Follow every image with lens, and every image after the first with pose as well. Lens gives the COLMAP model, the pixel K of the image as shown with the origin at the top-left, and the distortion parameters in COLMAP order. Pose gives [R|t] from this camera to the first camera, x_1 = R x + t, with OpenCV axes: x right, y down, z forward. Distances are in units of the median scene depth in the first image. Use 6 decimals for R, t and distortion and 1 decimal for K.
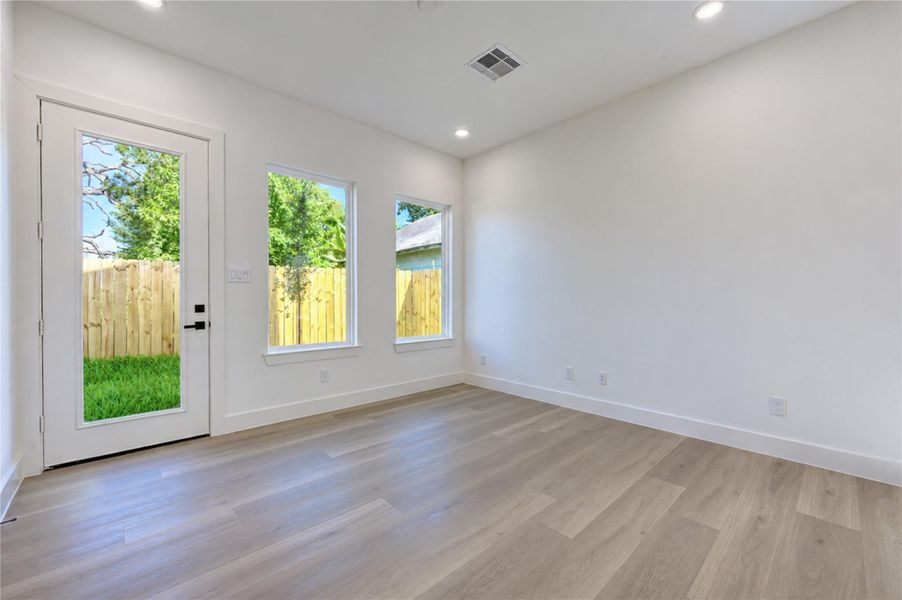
lens RADIAL K [[358.9, 0, 456.4], [0, 358.9, 305.0], [0, 0, 1]] dist [-0.001390, -0.000313]
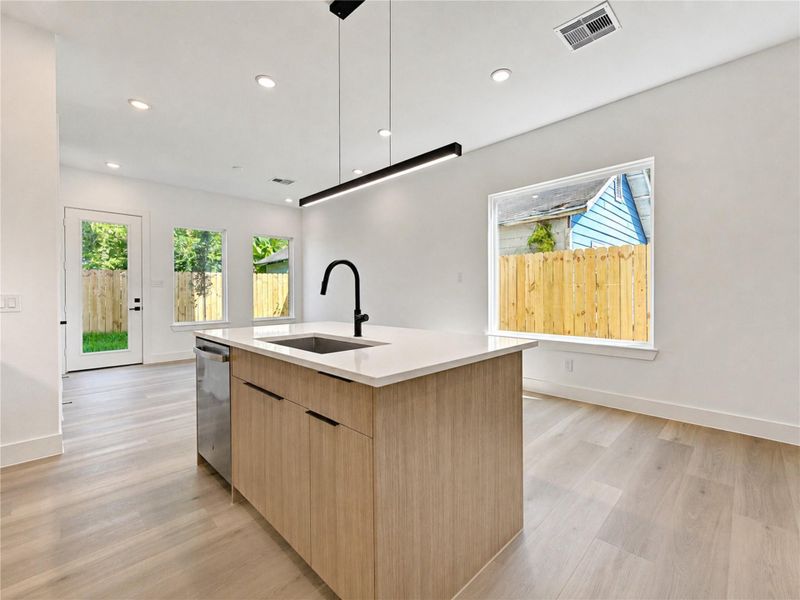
lens RADIAL K [[350.6, 0, 400.4], [0, 350.6, 296.9], [0, 0, 1]] dist [-0.001014, 0.000046]
pose [[0.999846, -0.006095, 0.016479, 0.369271], [0.006106, 0.999981, -0.000668, -0.000211], [-0.016475, 0.000769, 0.999864, -0.502105]]
